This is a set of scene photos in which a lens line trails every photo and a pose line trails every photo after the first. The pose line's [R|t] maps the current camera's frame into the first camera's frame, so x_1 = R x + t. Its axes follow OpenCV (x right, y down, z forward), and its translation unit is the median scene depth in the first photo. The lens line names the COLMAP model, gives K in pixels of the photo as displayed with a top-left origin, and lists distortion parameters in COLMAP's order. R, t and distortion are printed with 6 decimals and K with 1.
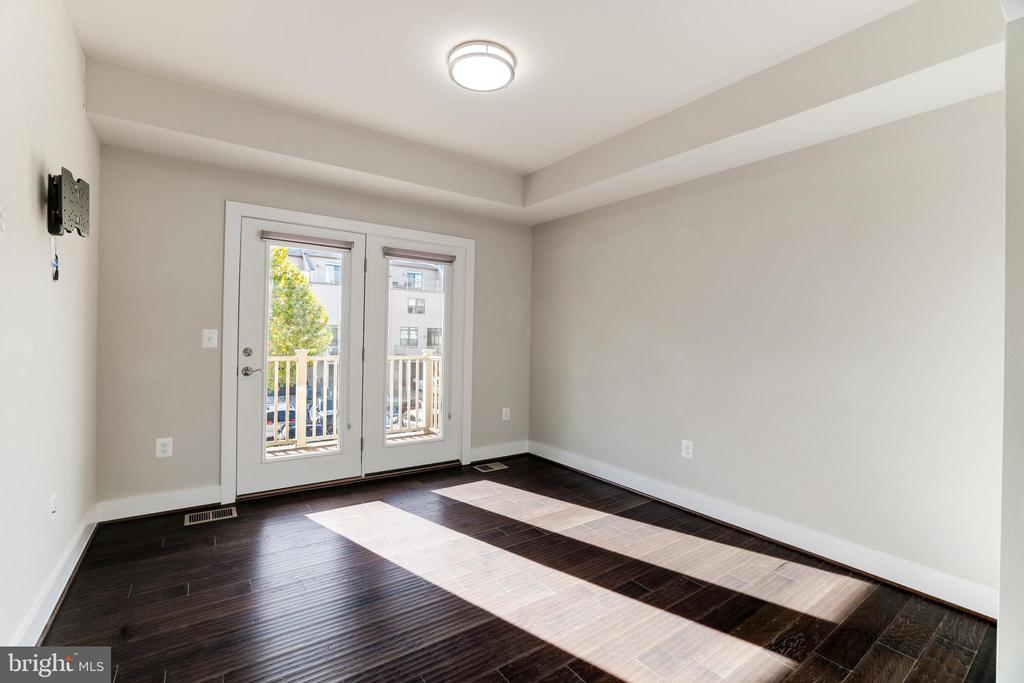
lens RADIAL K [[435.8, 0, 505.1], [0, 435.8, 333.4], [0, 0, 1]] dist [-0.035741, 0.014047]
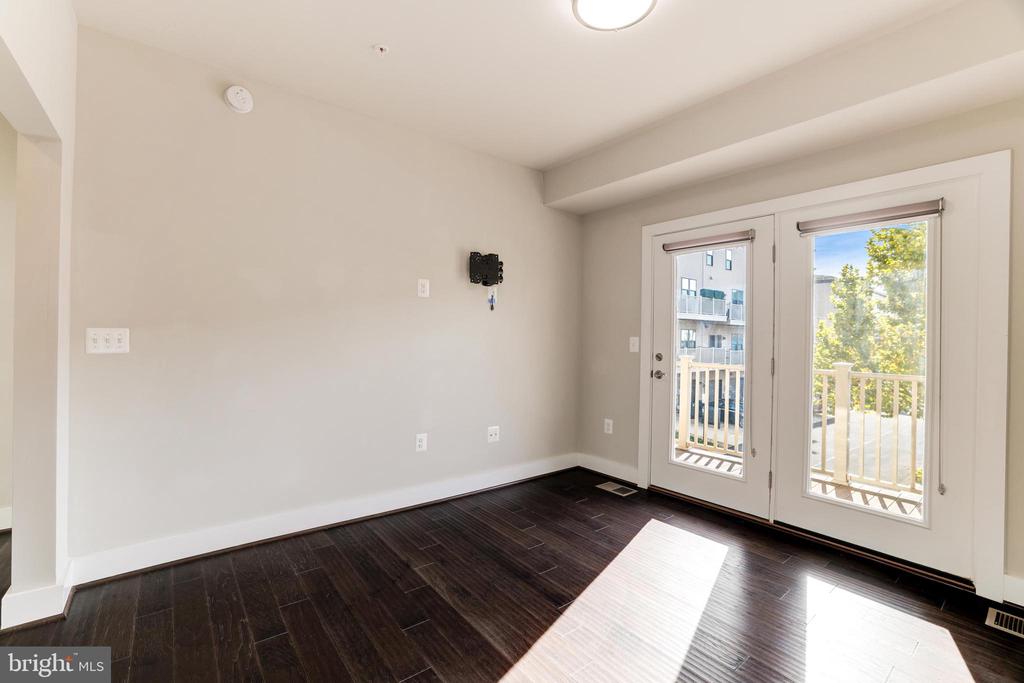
lens RADIAL K [[435.8, 0, 505.1], [0, 435.8, 333.4], [0, 0, 1]] dist [-0.035741, 0.014047]
pose [[0.078163, -0.028257, -0.996540, 0.480634], [-0.009479, 0.999532, -0.029085, 0.018639], [0.996895, 0.011720, 0.077859, 0.520725]]
